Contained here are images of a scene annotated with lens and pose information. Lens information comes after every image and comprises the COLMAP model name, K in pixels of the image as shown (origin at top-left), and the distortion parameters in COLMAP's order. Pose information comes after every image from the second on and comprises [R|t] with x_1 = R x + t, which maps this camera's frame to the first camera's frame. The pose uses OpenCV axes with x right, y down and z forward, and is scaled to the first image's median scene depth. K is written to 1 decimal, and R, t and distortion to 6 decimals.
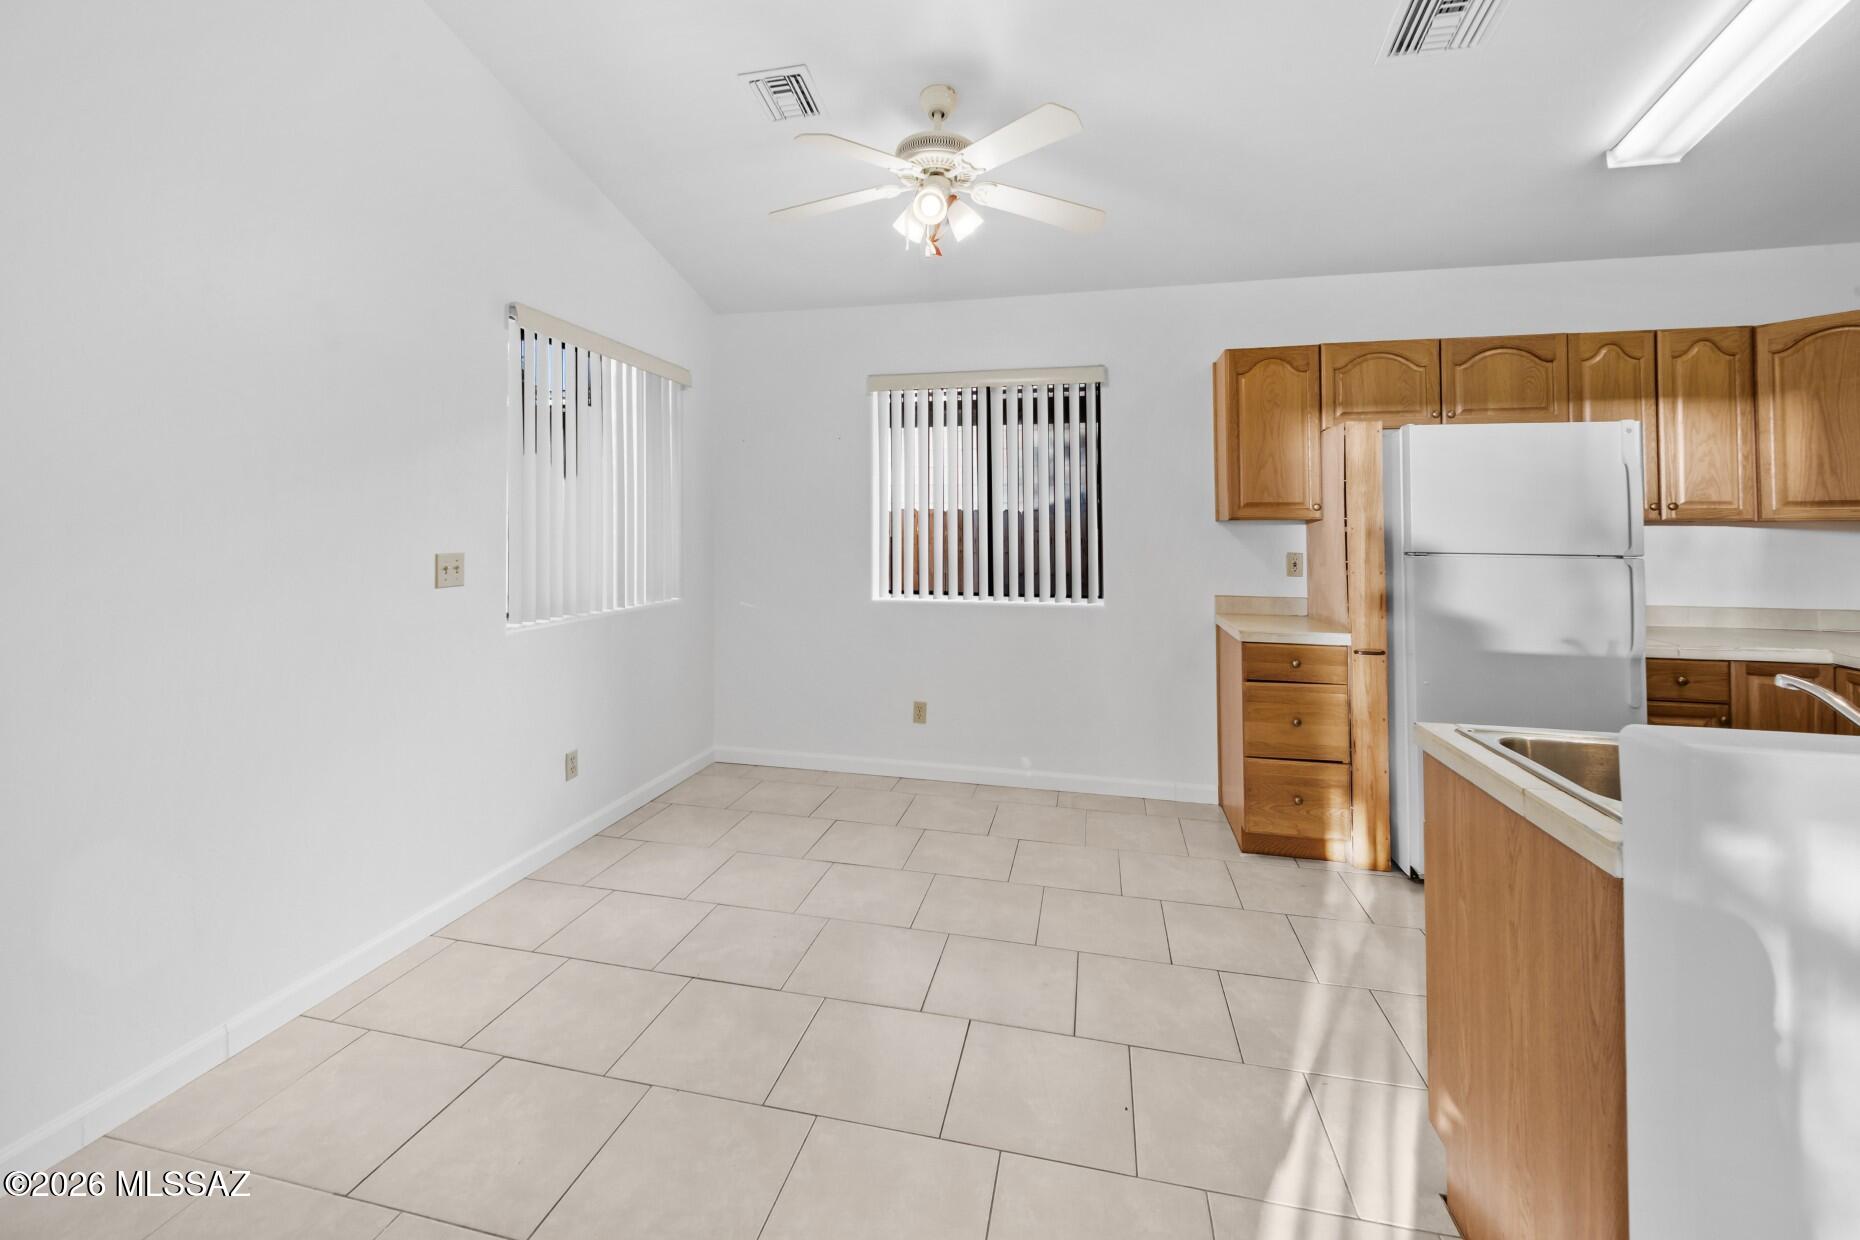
lens RADIAL K [[737.4, 0, 929.1], [0, 737.4, 577.9], [0, 0, 1]] dist [-0.000209, -0.000008]
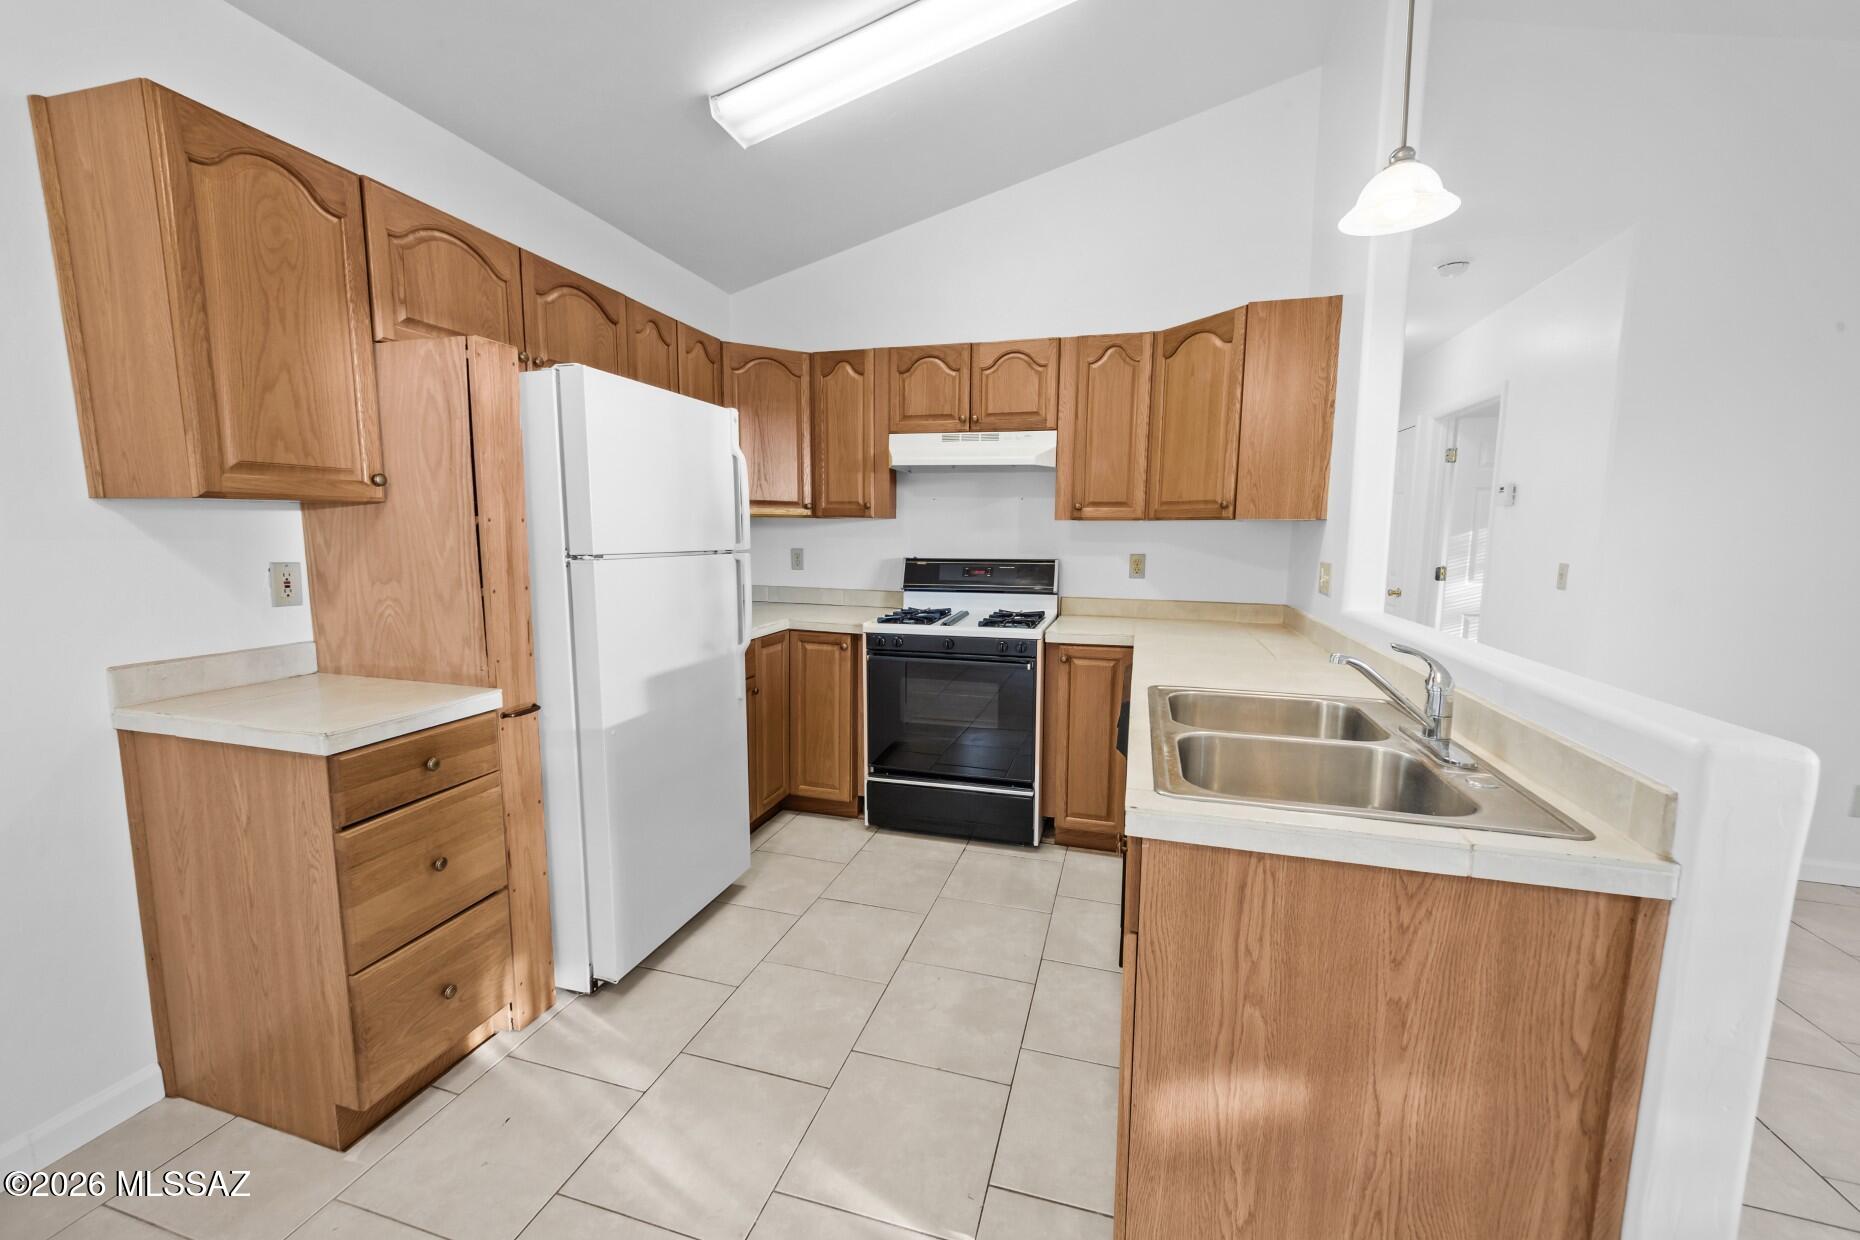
lens RADIAL K [[731.9, 0, 924.2], [0, 731.9, 612.0], [0, 0, 1]] dist [-0.002068, -0.000137]
pose [[0.065993, -0.117995, 0.990819, -0.009095], [0.054637, 0.991921, 0.114487, -0.039075], [-0.996323, 0.046580, 0.071907, 0.574307]]
